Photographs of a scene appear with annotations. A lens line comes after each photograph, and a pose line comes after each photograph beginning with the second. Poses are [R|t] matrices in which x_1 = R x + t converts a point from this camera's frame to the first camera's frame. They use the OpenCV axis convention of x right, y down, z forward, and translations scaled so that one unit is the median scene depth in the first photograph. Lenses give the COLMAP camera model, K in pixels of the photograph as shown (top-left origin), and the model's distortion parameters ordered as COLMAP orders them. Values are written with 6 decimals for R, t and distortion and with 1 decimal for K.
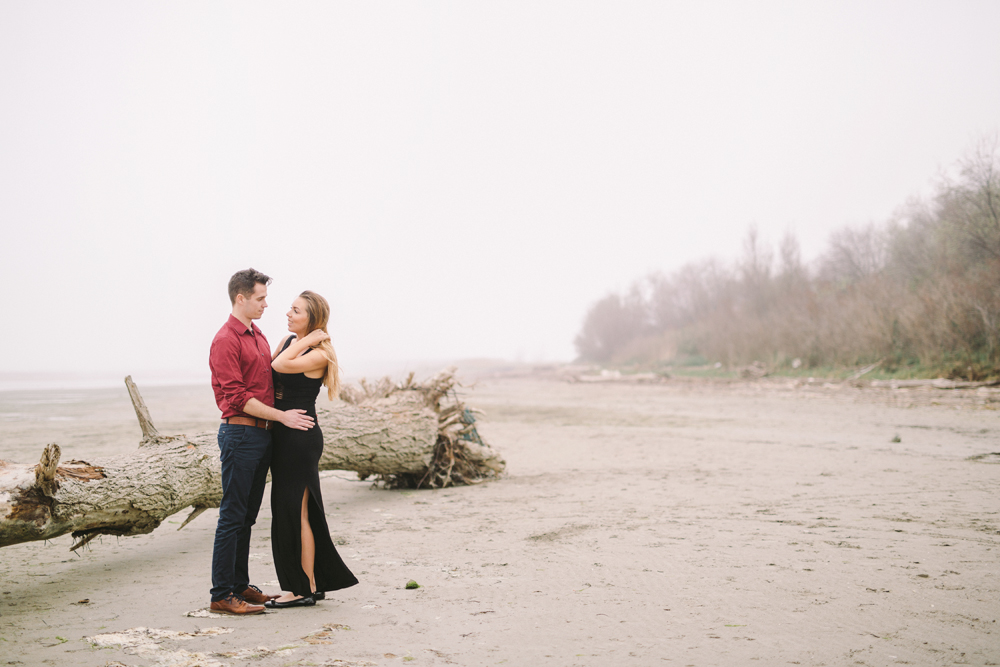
lens RADIAL K [[1420.6, 0, 499.0], [0, 1420.6, 320.7], [0, 0, 1]] dist [0.004238, 0.000000]
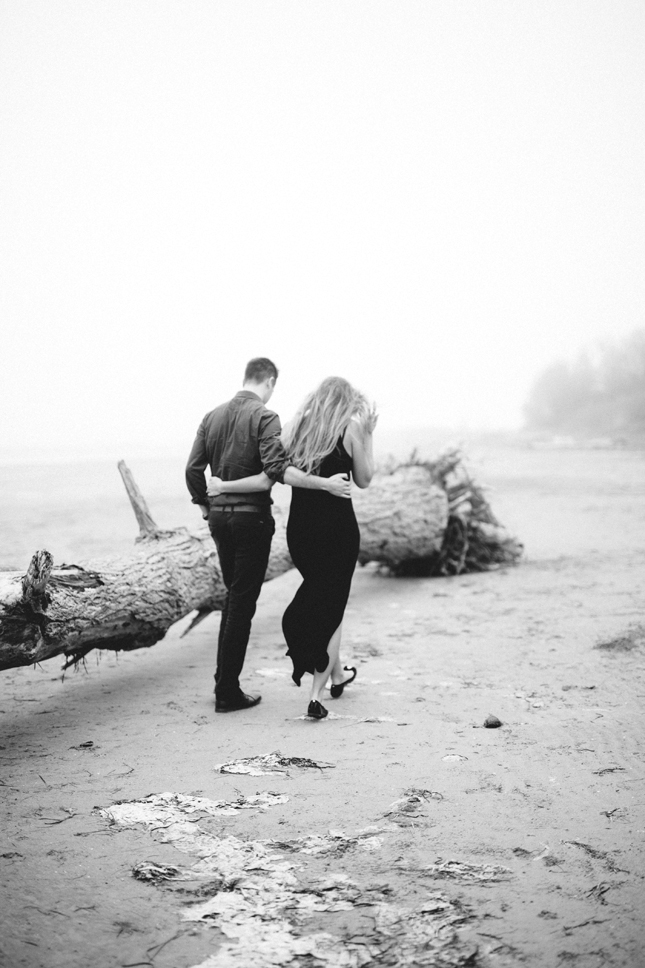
lens RADIAL K [[1375.1, 0, 318.3], [0, 1375.1, 480.0], [0, 0, 1]] dist [0.004238, 0.000000]
pose [[0.996087, -0.014454, -0.087186, -0.071902], [0.020072, 0.997754, 0.063909, 0.000889], [0.086067, -0.065409, 0.994140, 0.194445]]
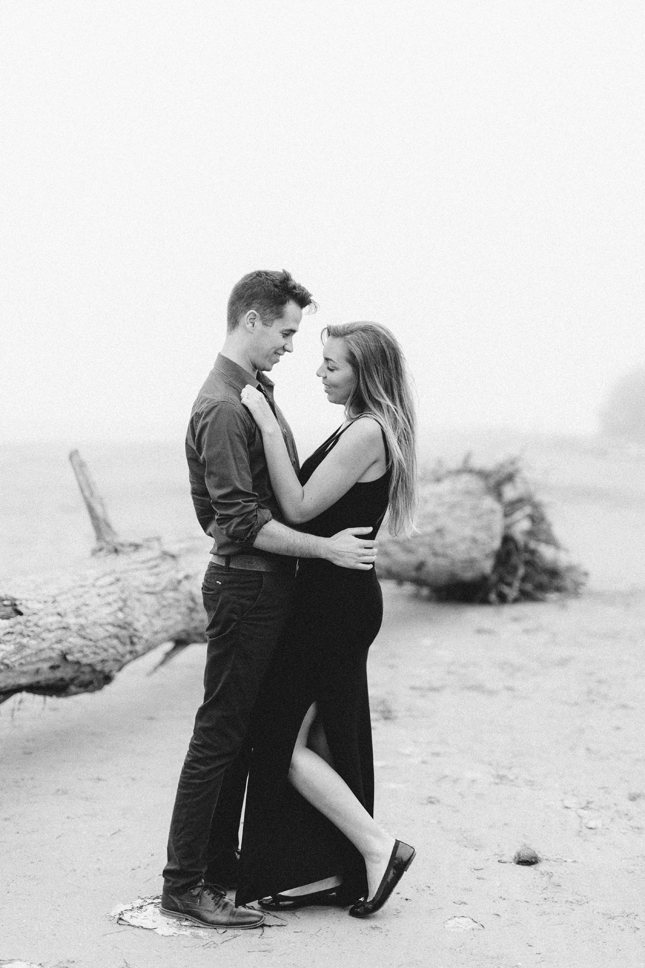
lens RADIAL K [[1375.1, 0, 320.5], [0, 1375.1, 485.5], [0, 0, 1]] dist [0.004238, 0.000000]
pose [[0.989771, 0.045589, -0.135186, -0.060503], [-0.035770, 0.996602, 0.074194, 0.004084], [0.138109, -0.068599, 0.988038, 0.377631]]
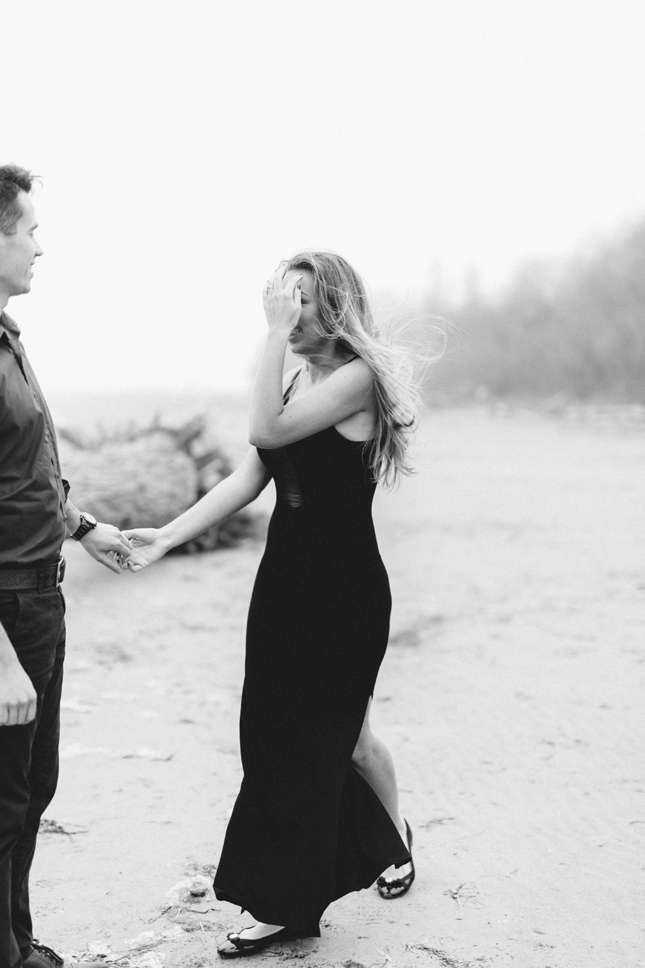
lens RADIAL K [[1375.1, 0, 327.2], [0, 1375.1, 481.6], [0, 0, 1]] dist [0.004238, 0.000000]
pose [[0.992878, -0.014453, 0.118259, -0.090483], [0.003200, 0.995492, 0.094792, 0.003915], [-0.119096, -0.093738, 0.988448, 0.318876]]
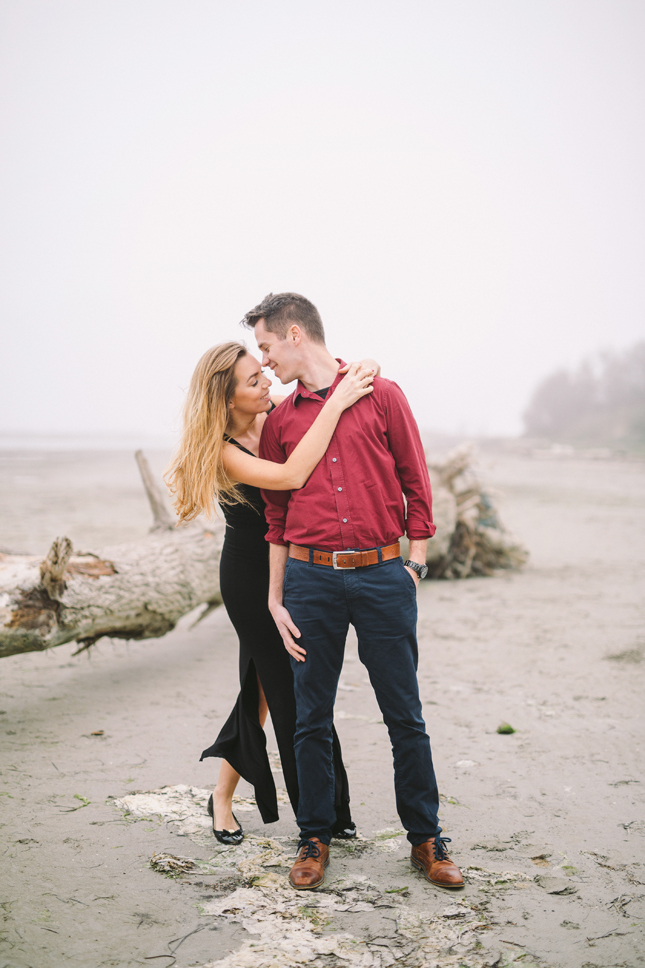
lens RADIAL K [[1375.1, 0, 316.9], [0, 1375.1, 482.1], [0, 0, 1]] dist [0.004238, 0.000000]
pose [[0.995942, 0.030291, -0.084747, -0.084548], [-0.024660, 0.997467, 0.066719, 0.001119], [0.086553, -0.064359, 0.994166, 0.195039]]
